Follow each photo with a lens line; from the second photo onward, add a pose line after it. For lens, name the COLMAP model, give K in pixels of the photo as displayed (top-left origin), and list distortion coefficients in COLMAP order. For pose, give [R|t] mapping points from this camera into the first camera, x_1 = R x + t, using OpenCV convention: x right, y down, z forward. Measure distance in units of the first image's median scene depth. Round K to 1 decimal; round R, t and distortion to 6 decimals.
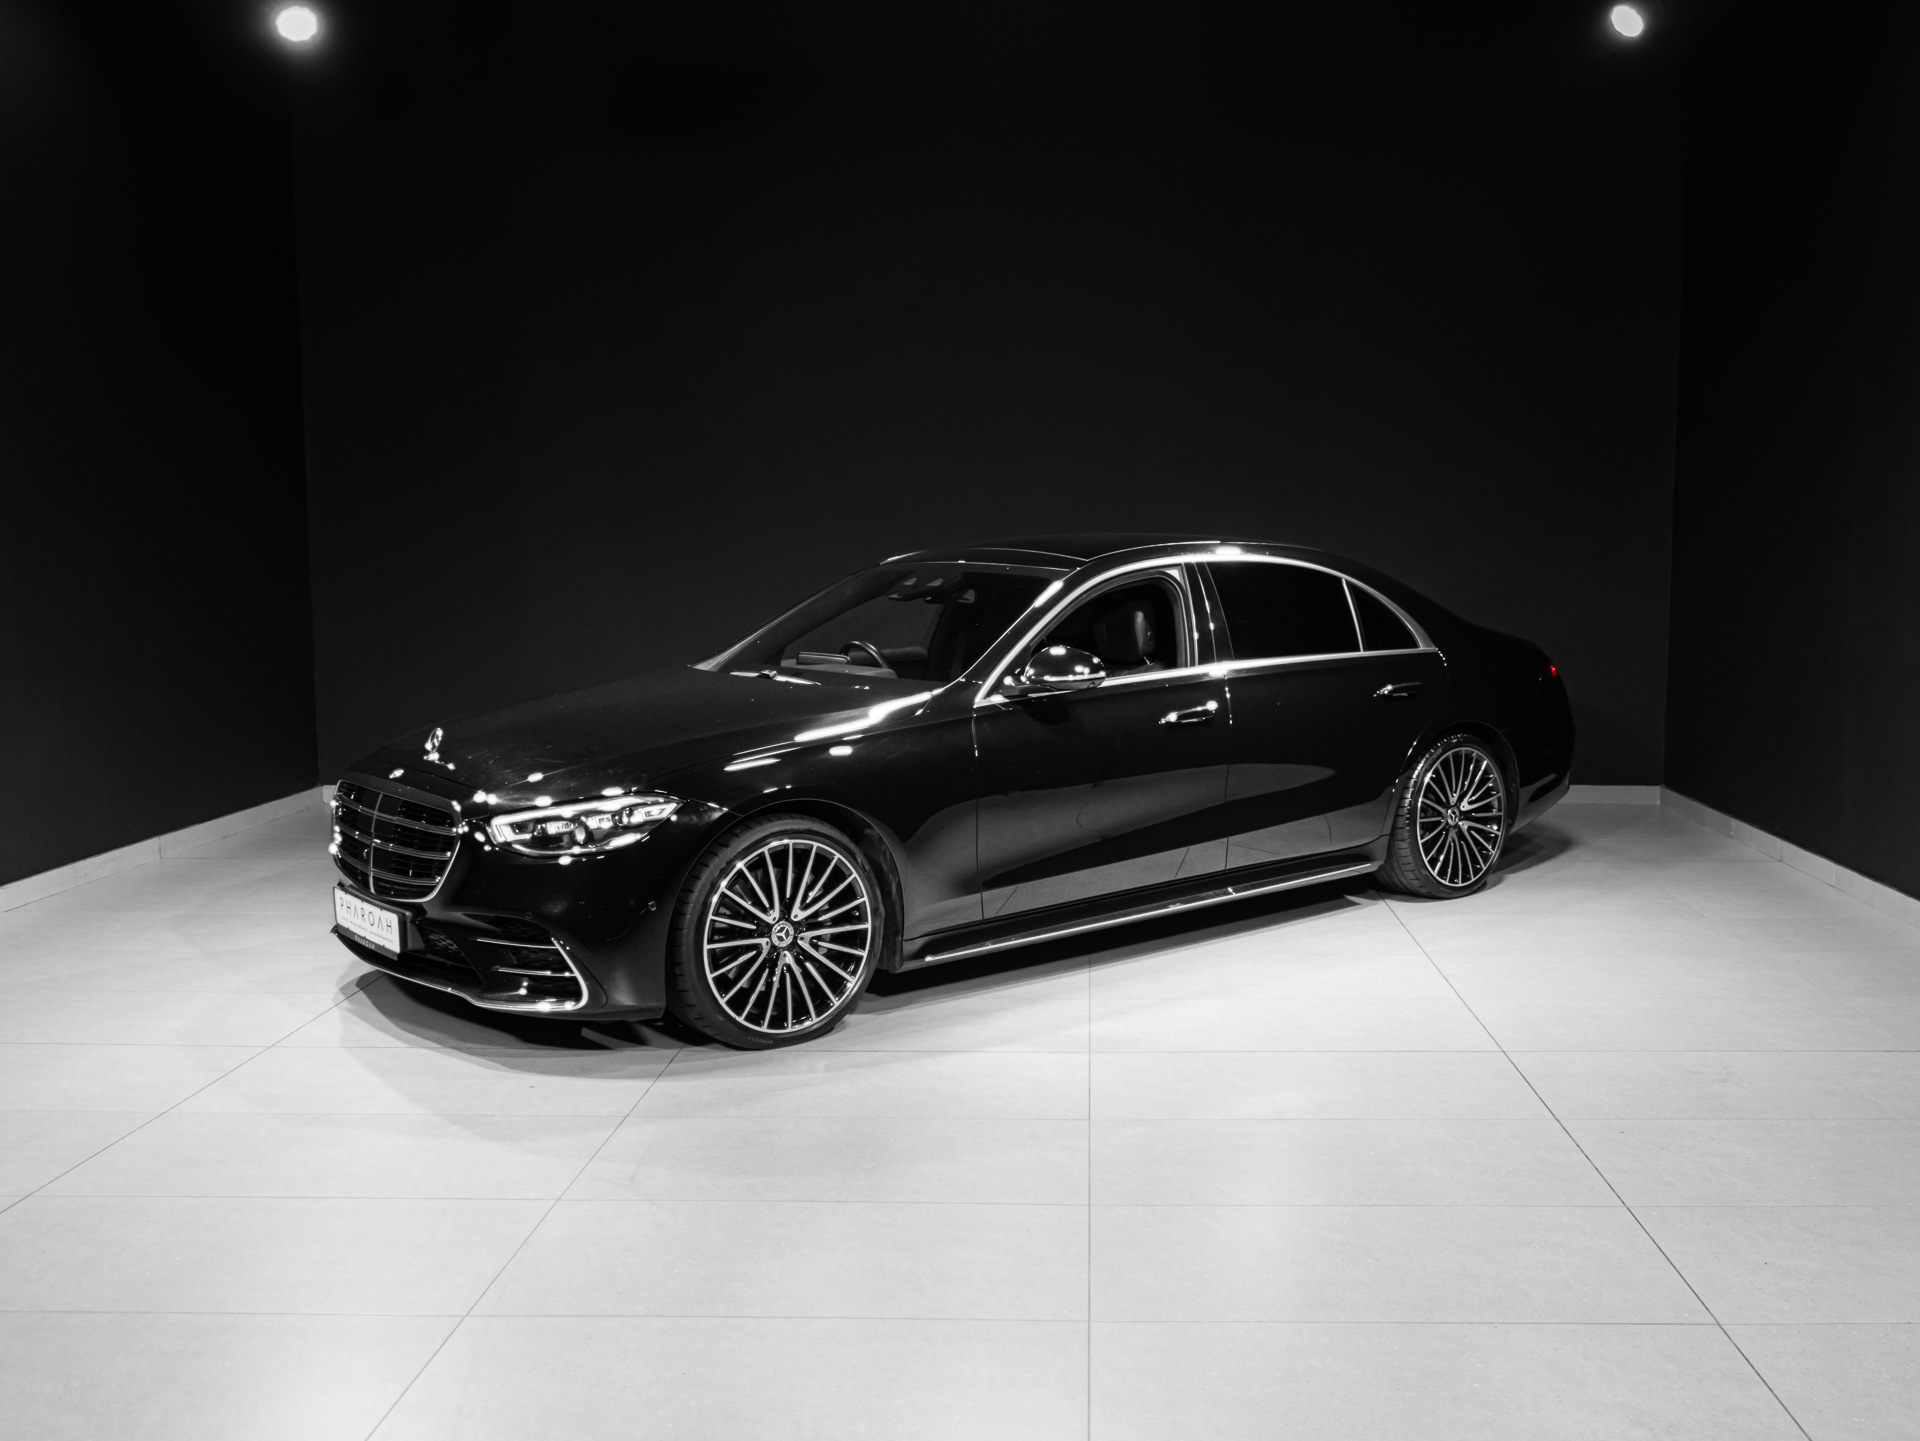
lens RADIAL K [[1735.9, 0, 1046.9], [0, 1735.9, 749.8], [0, 0, 1]] dist [0.011301, -0.075600]
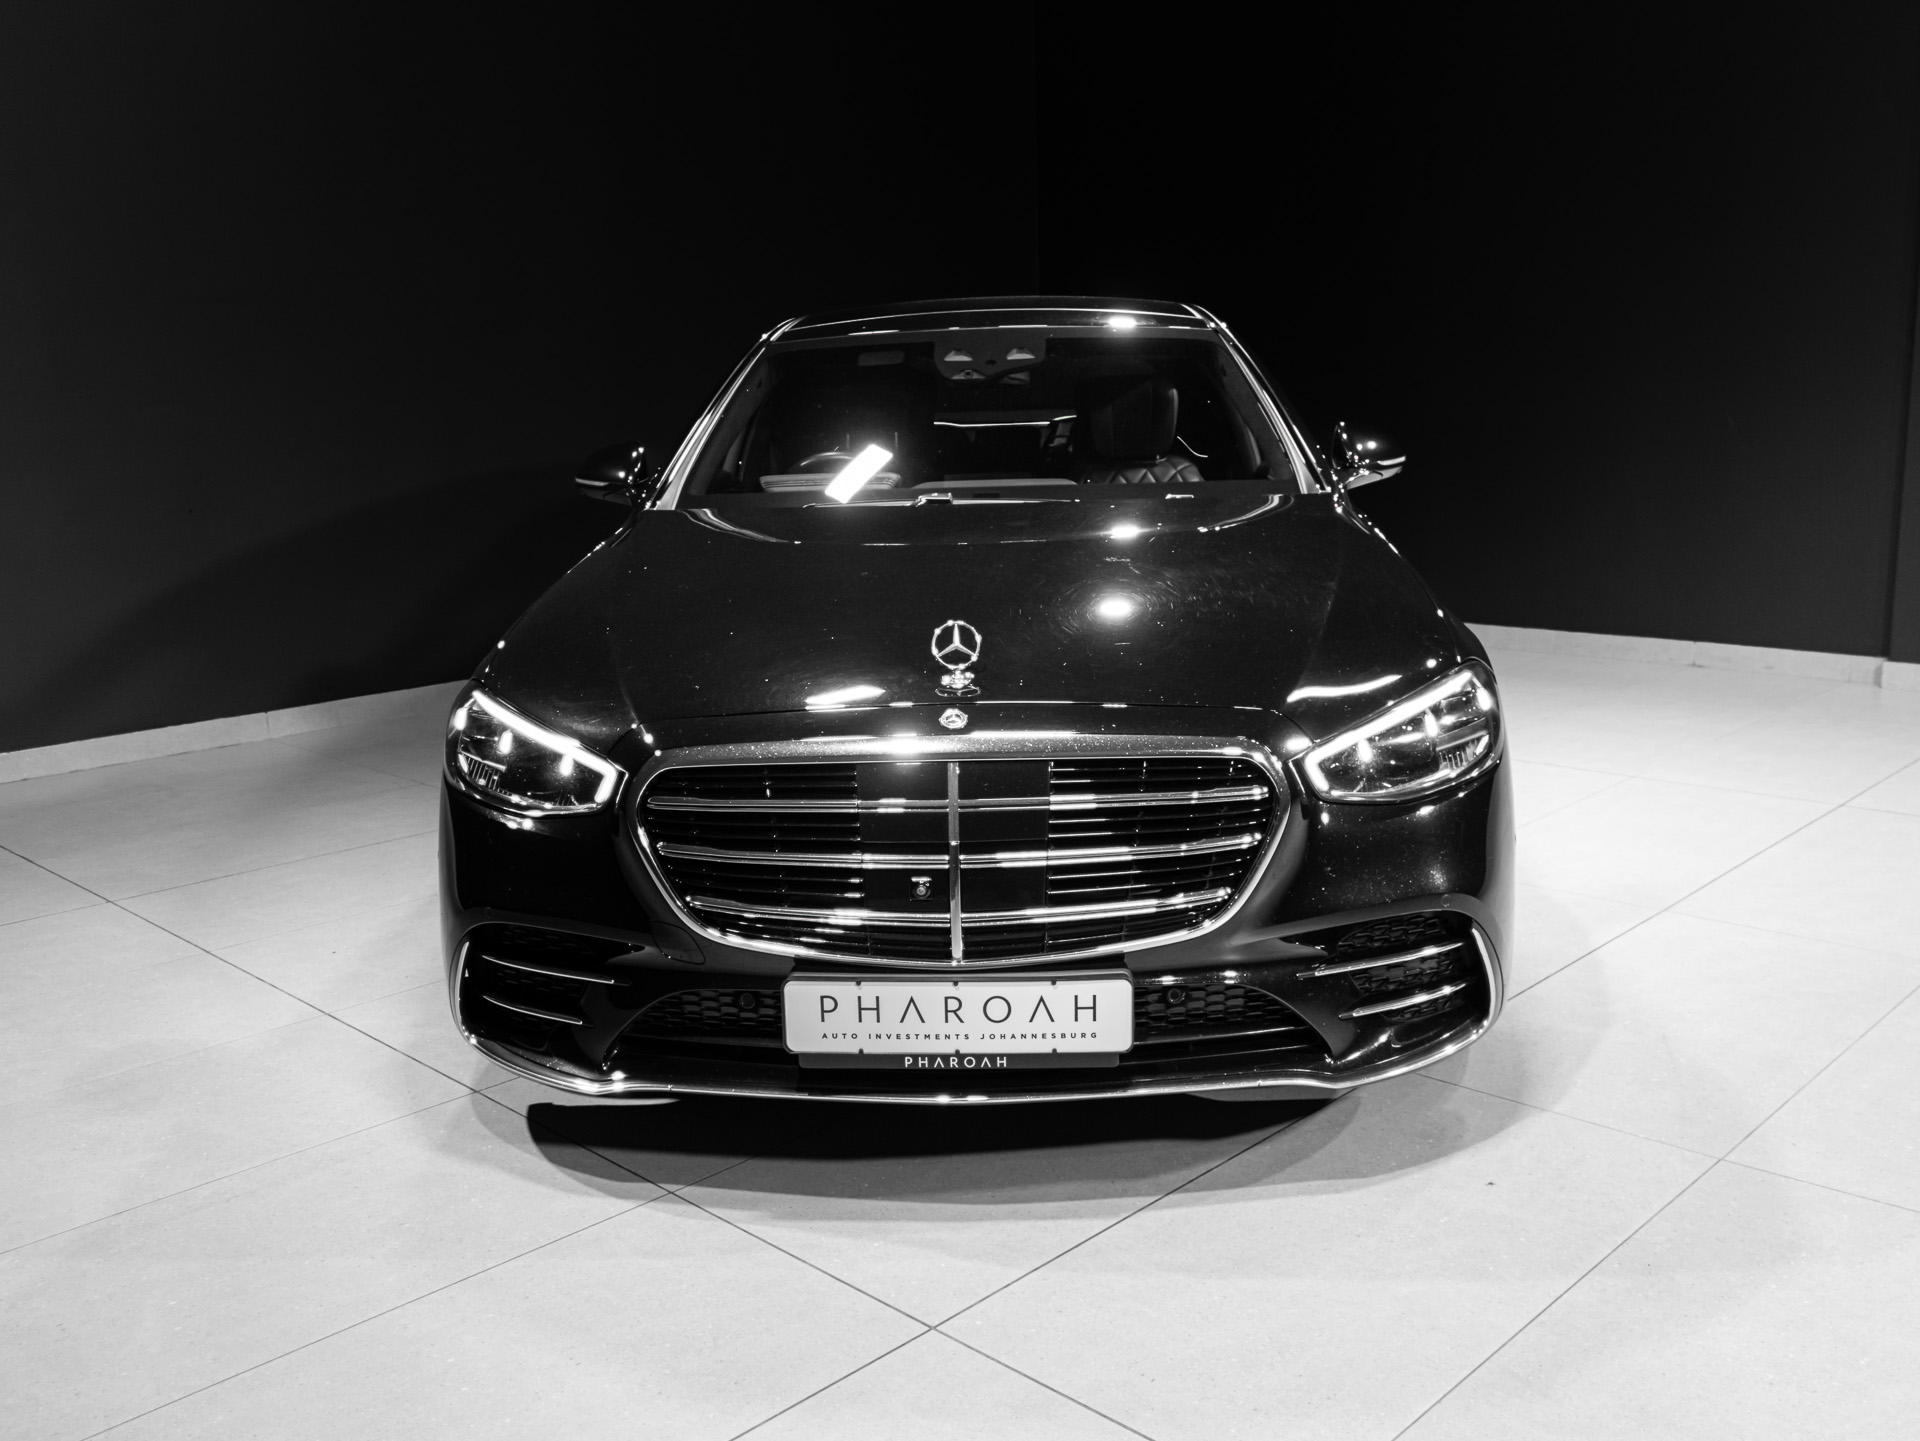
lens RADIAL K [[1706.2, 0, 972.0], [0, 1706.2, 735.8], [0, 0, 1]] dist [-0.001087, -0.041583]
pose [[0.686164, -0.171778, 0.706874, -0.729584], [0.115485, 0.985119, 0.127294, -0.043694], [-0.718221, -0.005711, 0.695791, 0.666227]]
